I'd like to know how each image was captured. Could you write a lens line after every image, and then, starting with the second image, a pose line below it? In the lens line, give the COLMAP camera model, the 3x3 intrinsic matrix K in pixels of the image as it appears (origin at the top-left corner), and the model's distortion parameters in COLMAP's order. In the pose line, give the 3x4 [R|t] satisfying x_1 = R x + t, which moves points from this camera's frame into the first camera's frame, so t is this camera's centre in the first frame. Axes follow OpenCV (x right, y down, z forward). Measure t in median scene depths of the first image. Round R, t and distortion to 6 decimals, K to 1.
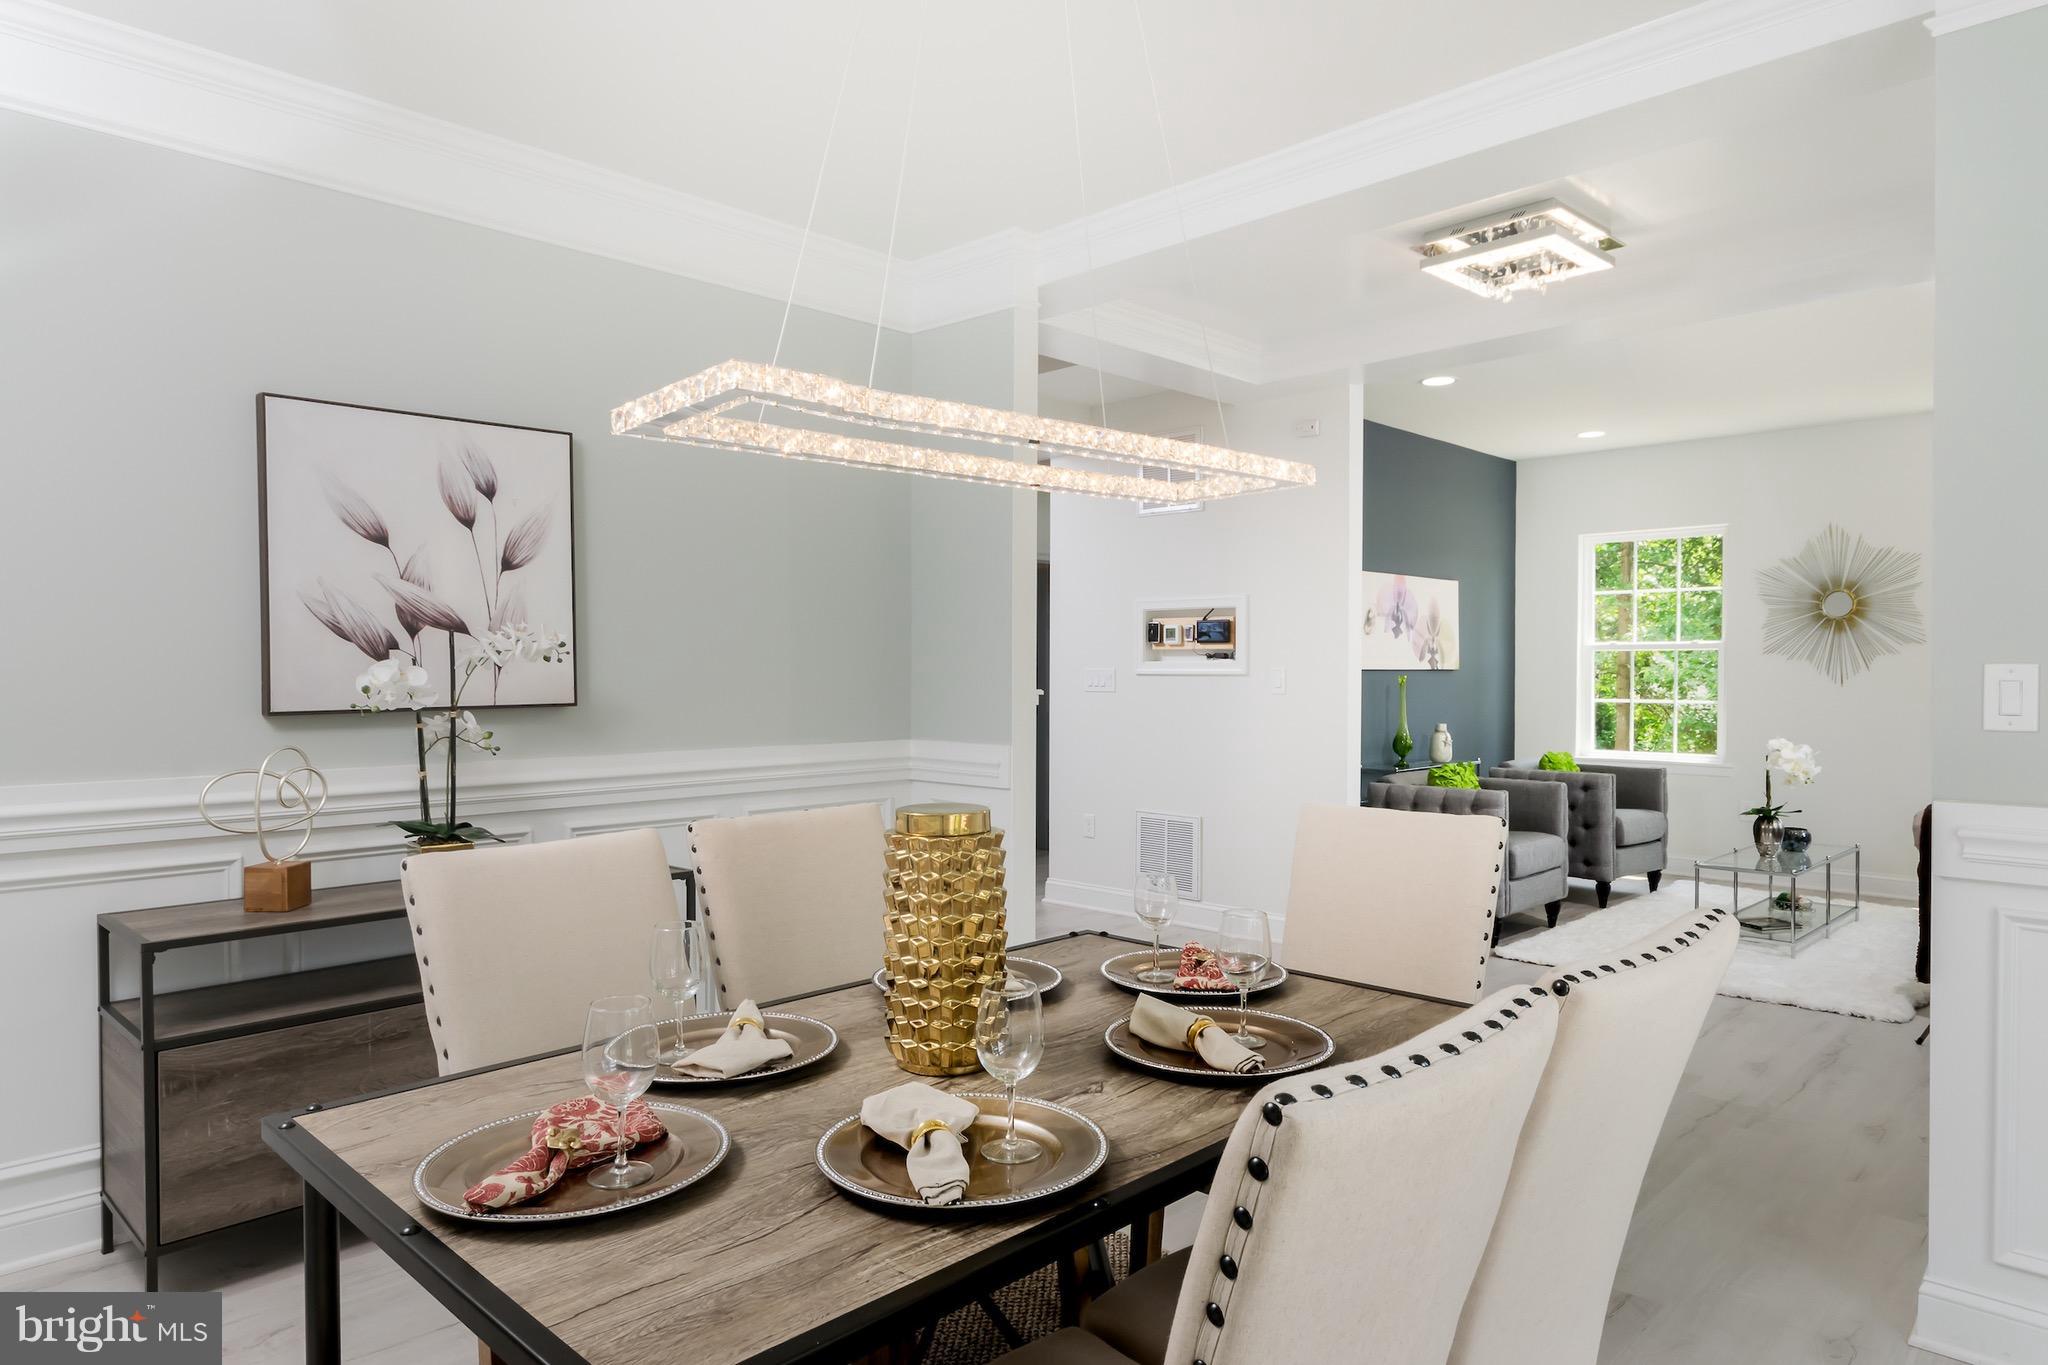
lens RADIAL K [[1273.2, 0, 1038.2], [0, 1273.2, 674.0], [0, 0, 1]] dist [-0.008751, -0.001250]
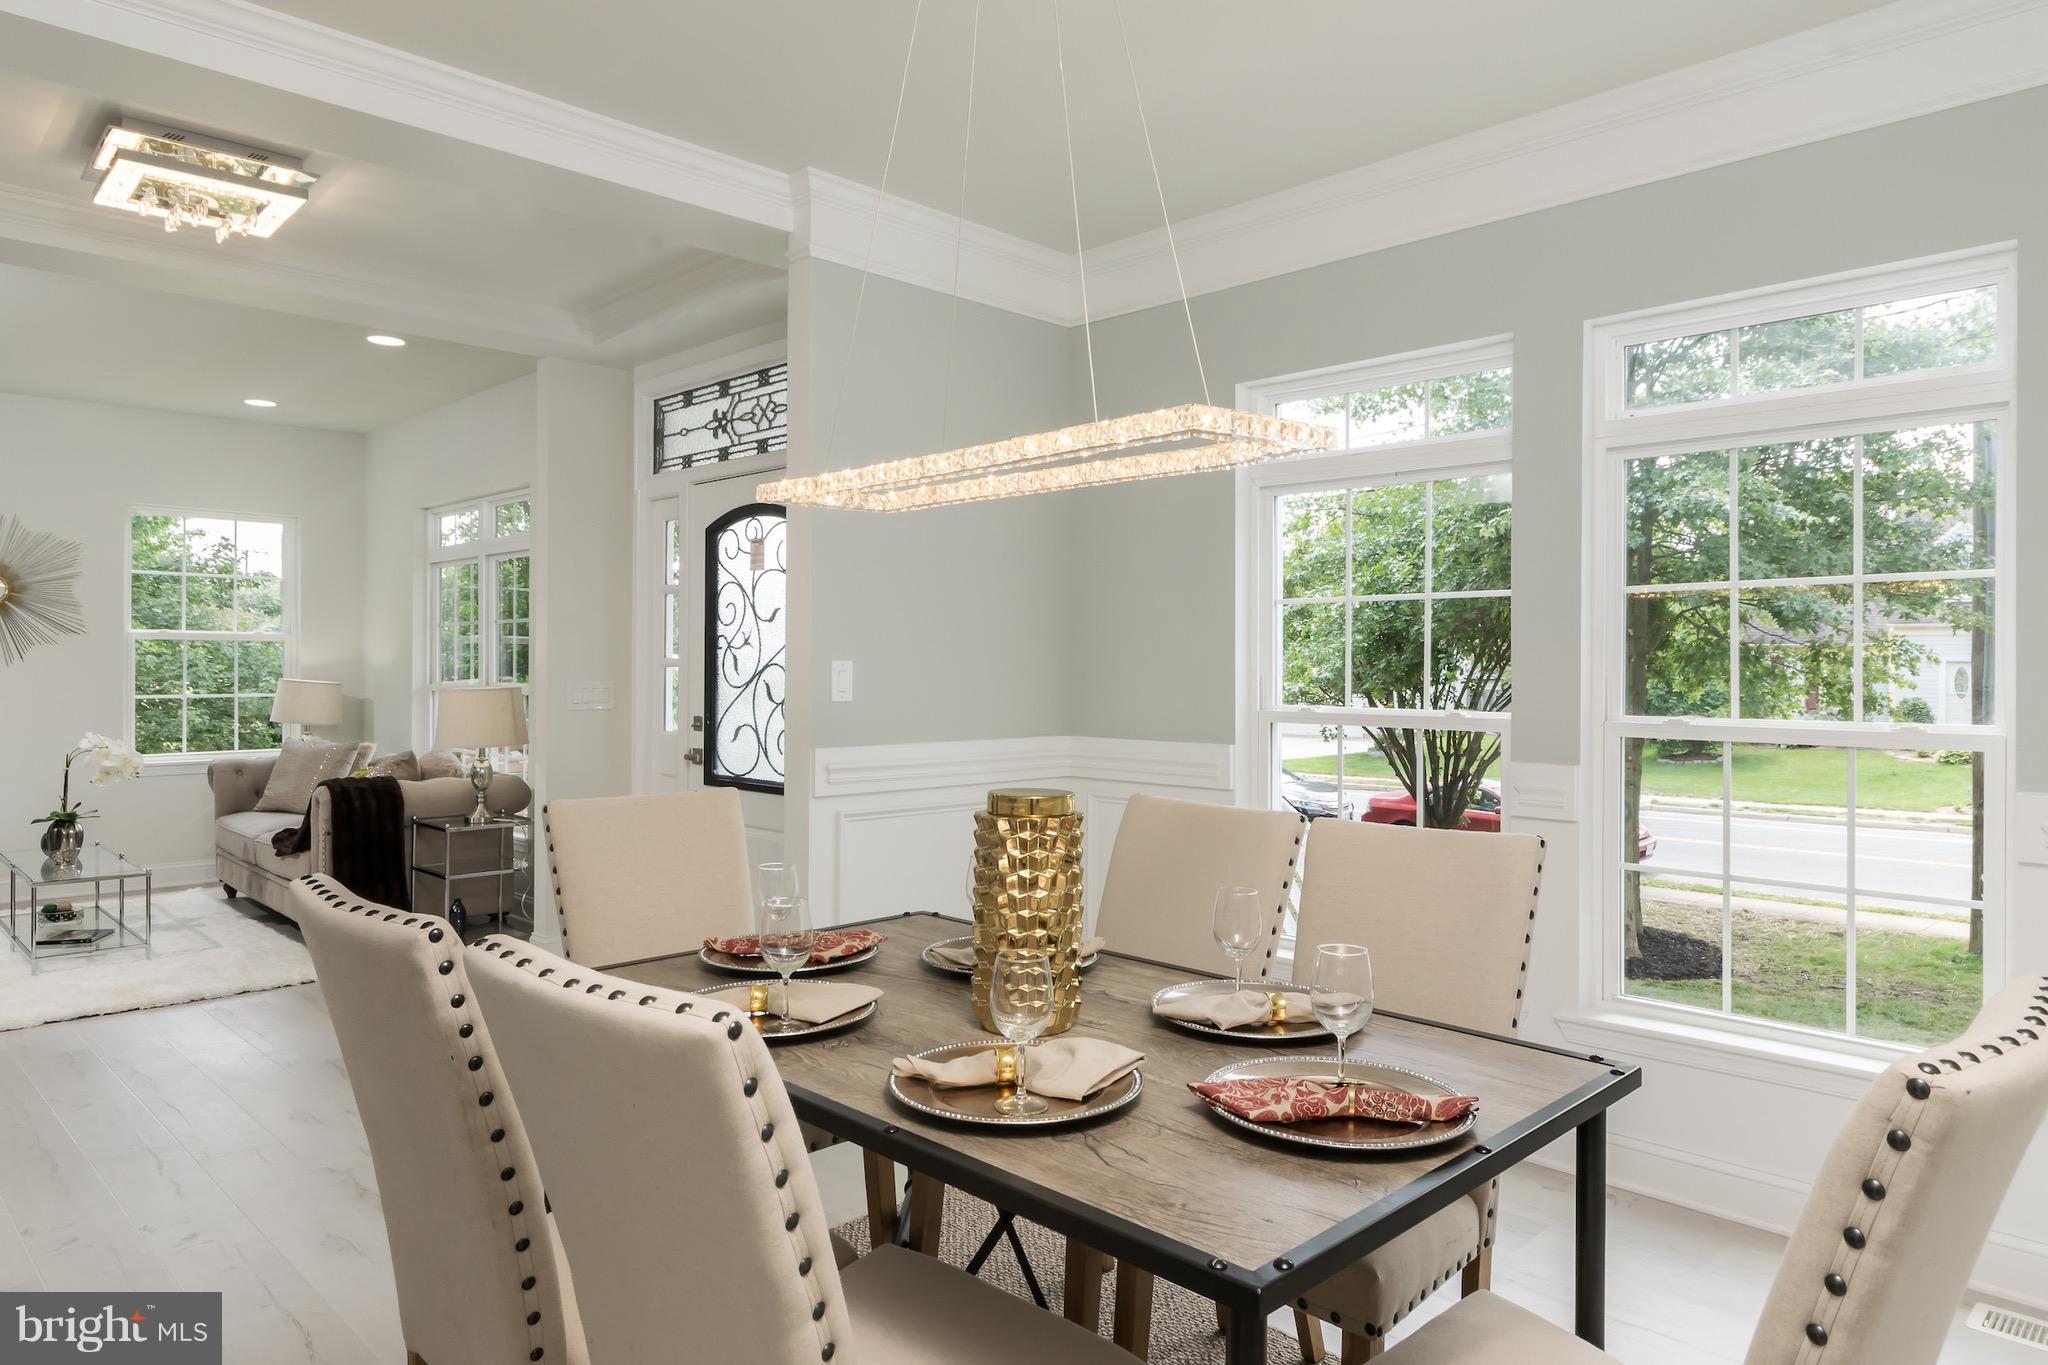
lens RADIAL K [[1273.2, 0, 1038.8], [0, 1273.2, 672.6], [0, 0, 1]] dist [-0.008751, -0.001250]
pose [[0.025079, -0.015620, 0.999563, -0.665383], [0.005098, 0.999867, 0.015497, -0.012694], [-0.999672, 0.004707, 0.025155, 0.541986]]
